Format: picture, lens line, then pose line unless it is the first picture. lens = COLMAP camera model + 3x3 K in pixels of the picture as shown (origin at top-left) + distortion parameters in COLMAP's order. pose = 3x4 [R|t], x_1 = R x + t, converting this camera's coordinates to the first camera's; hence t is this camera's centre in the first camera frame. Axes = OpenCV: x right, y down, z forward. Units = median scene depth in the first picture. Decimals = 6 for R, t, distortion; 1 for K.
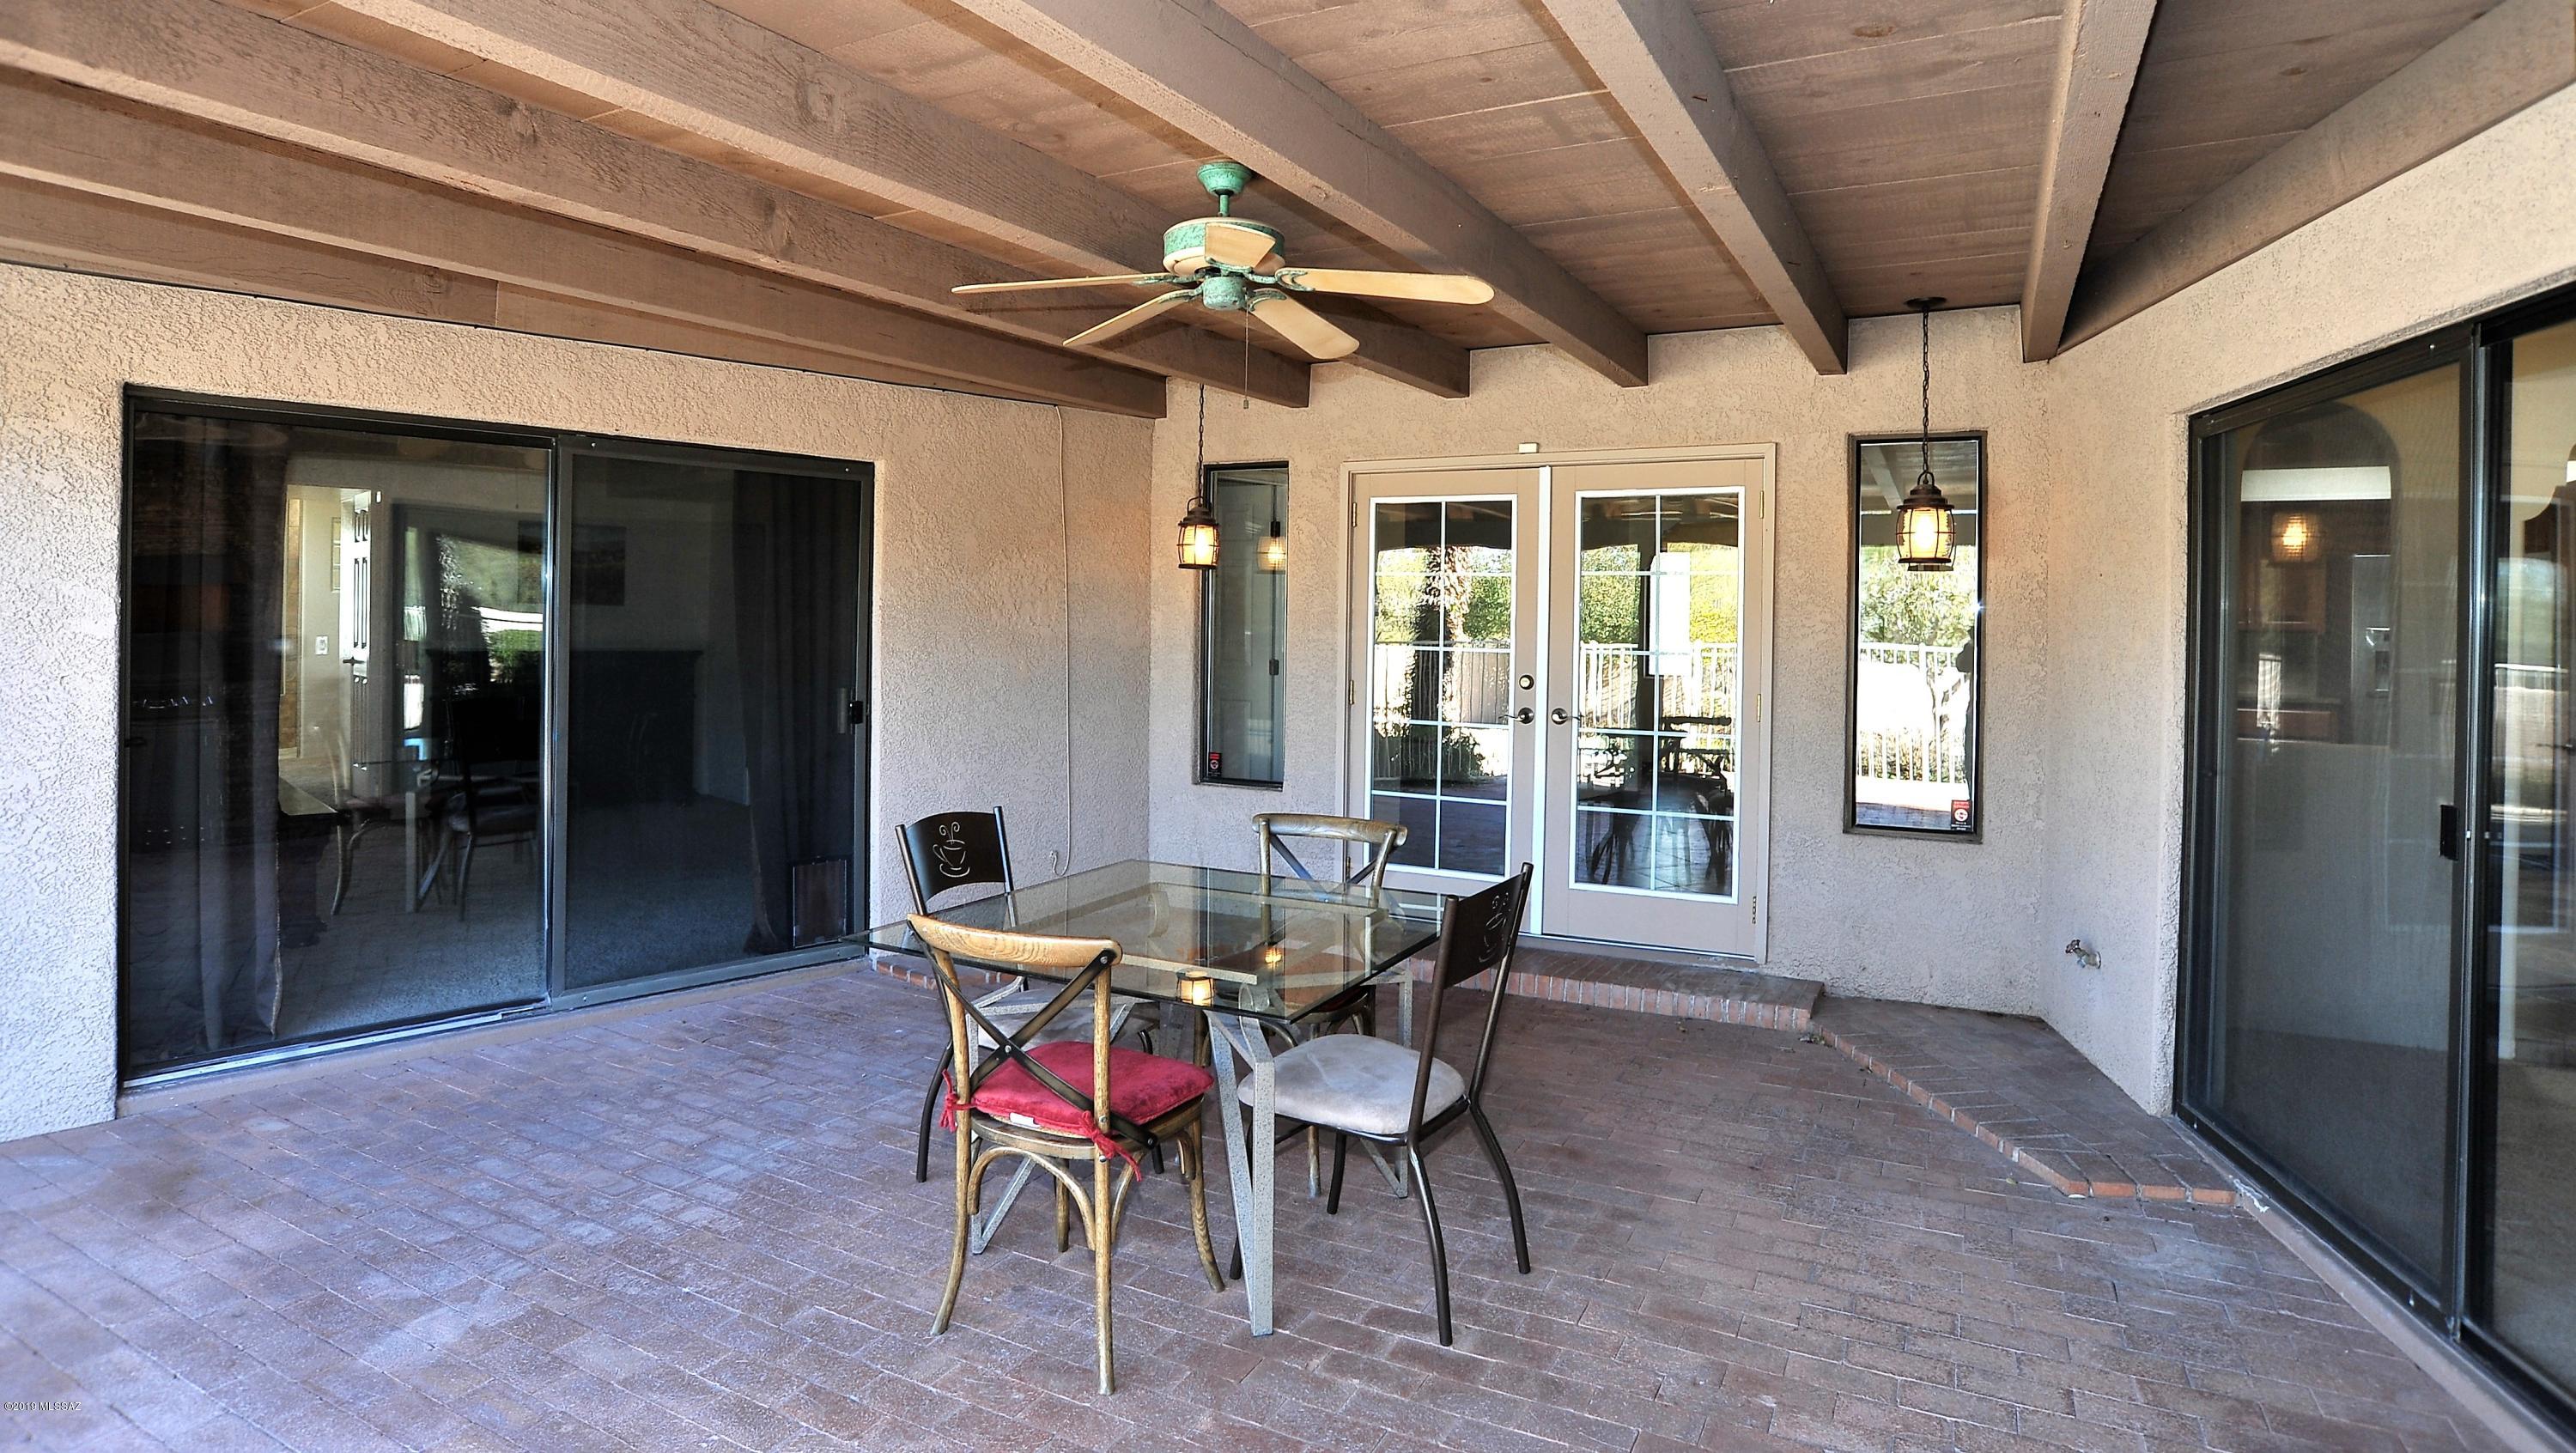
lens RADIAL K [[1345.3, 0, 1294.3], [0, 1345.3, 631.2], [0, 0, 1]] dist [-0.074362, 0.000316]
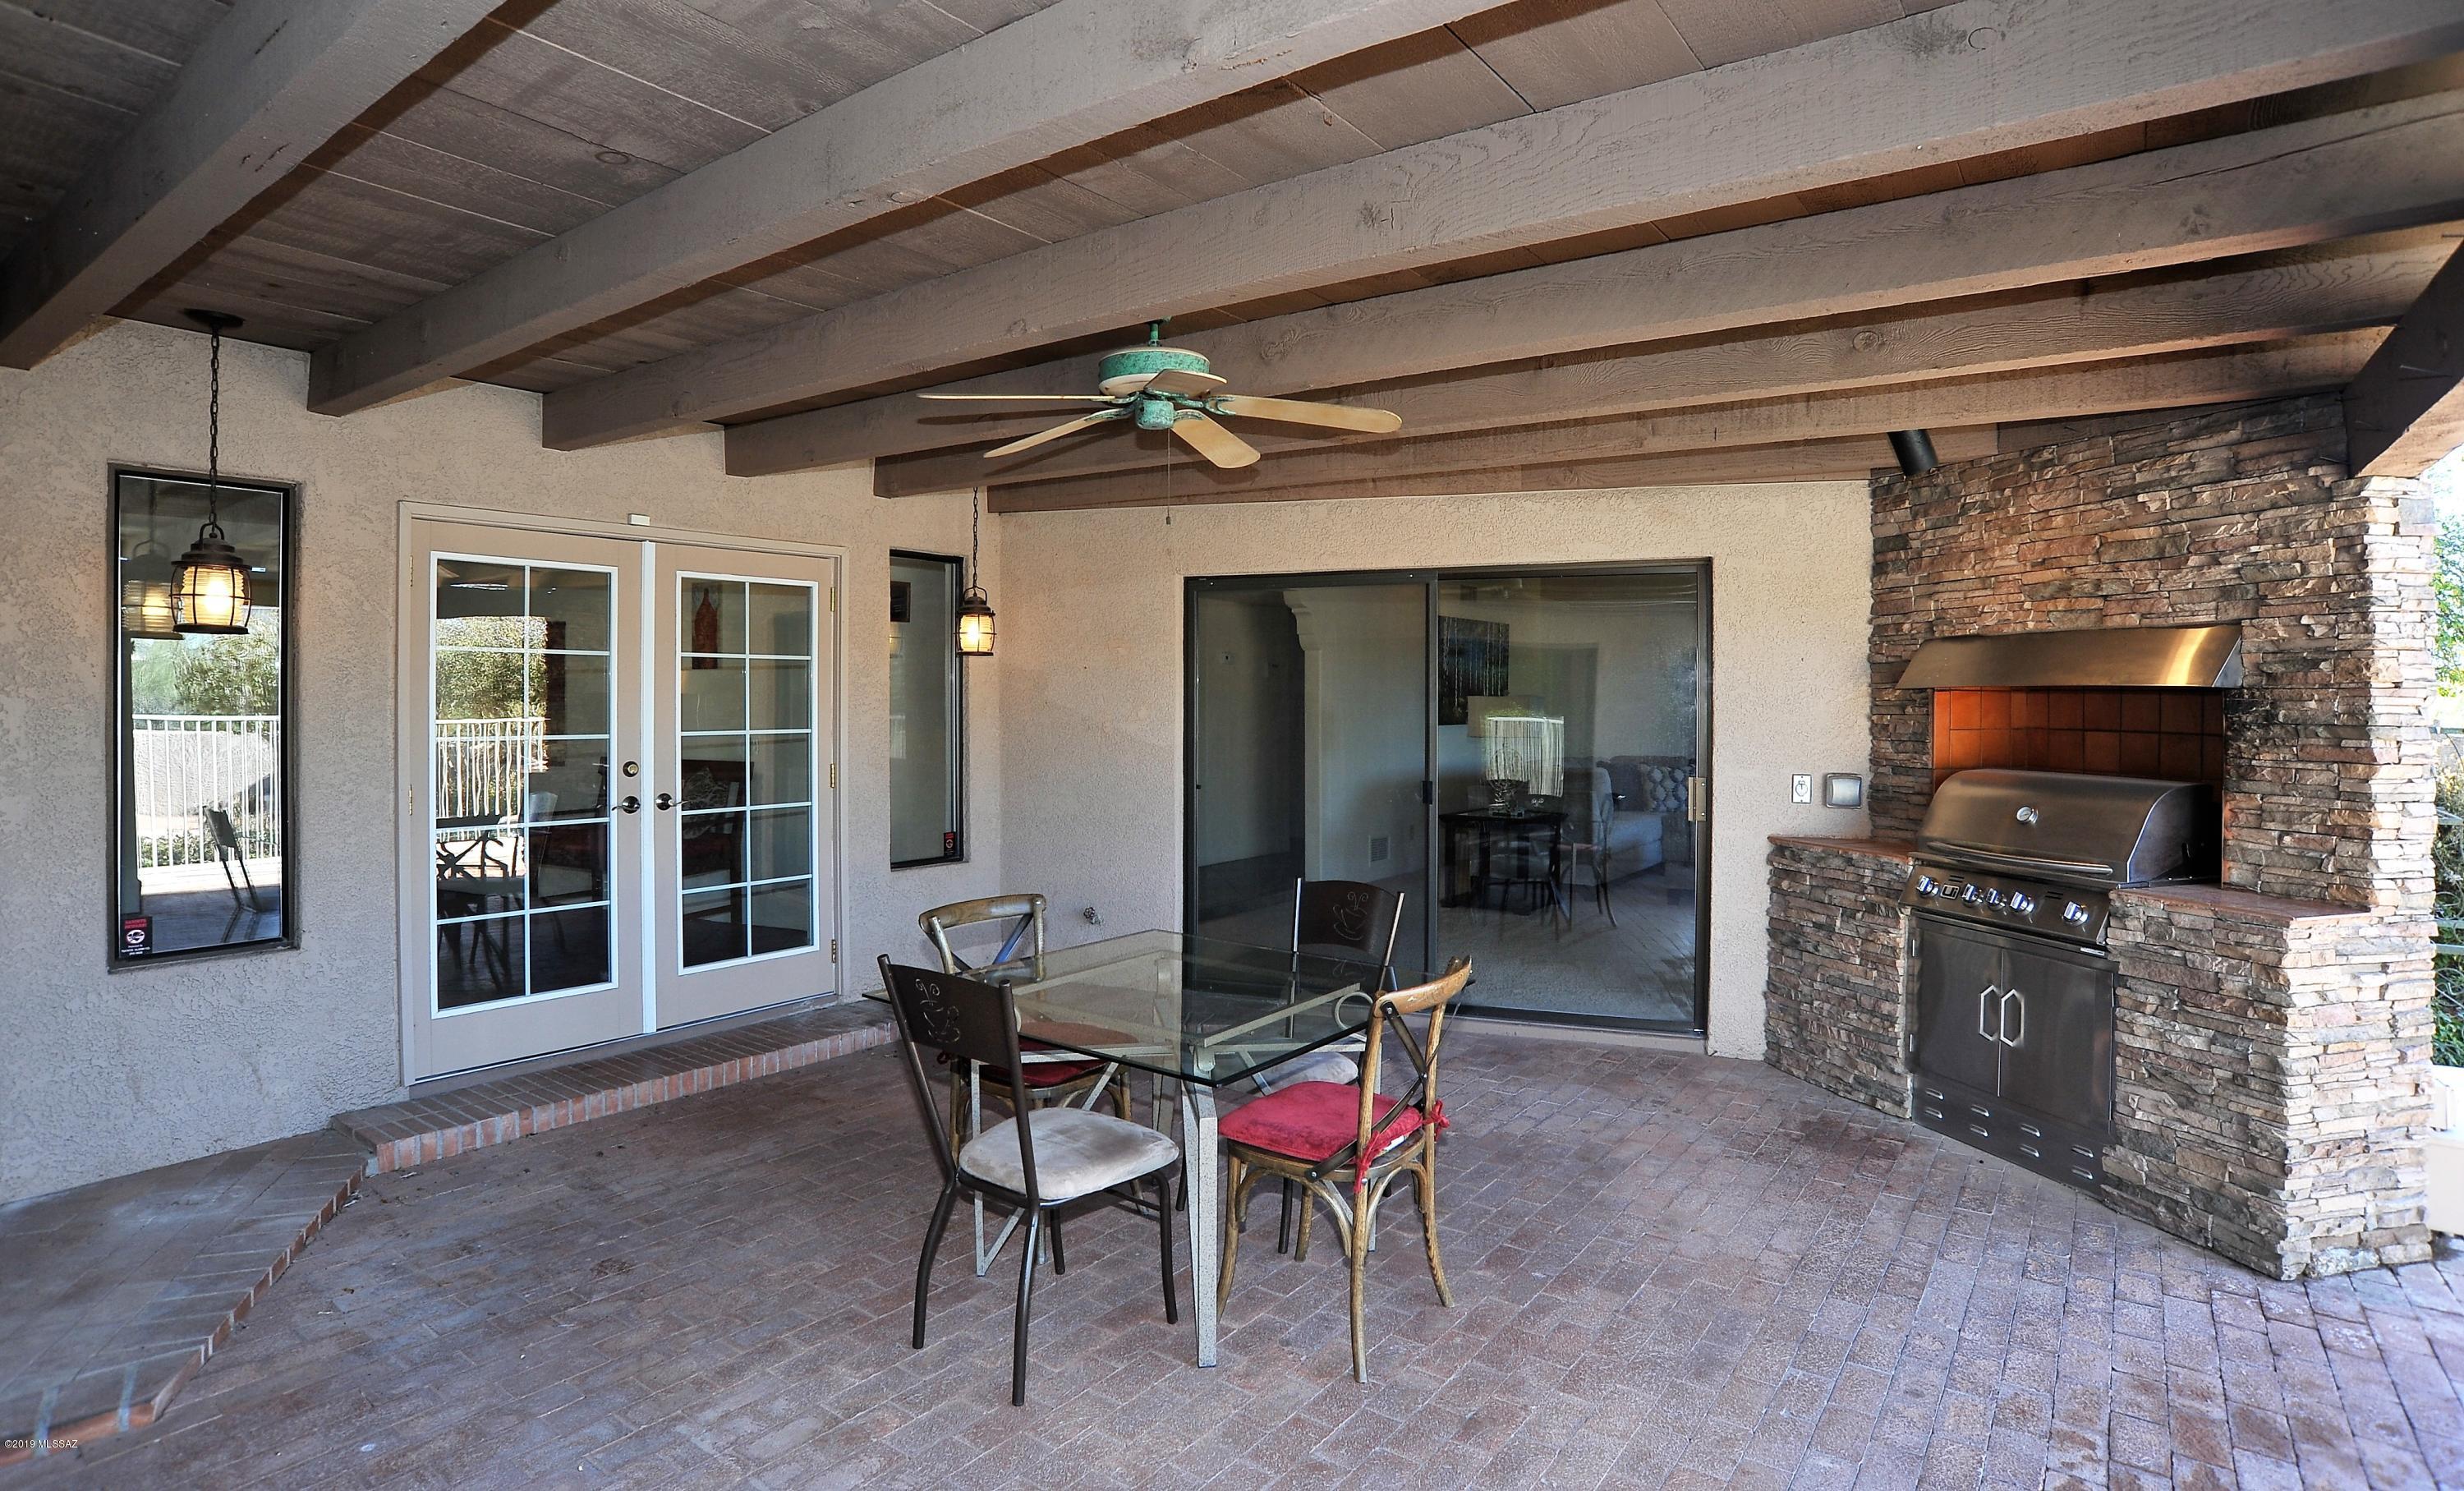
lens RADIAL K [[1276.6, 0, 1234.3], [0, 1276.6, 698.4], [0, 0, 1]] dist [-0.065850, 0.000046]
pose [[0.139437, -0.018983, 0.990049, -0.657071], [0.005765, 0.999815, 0.018358, -0.026376], [-0.990214, 0.003148, 0.139520, 0.480593]]
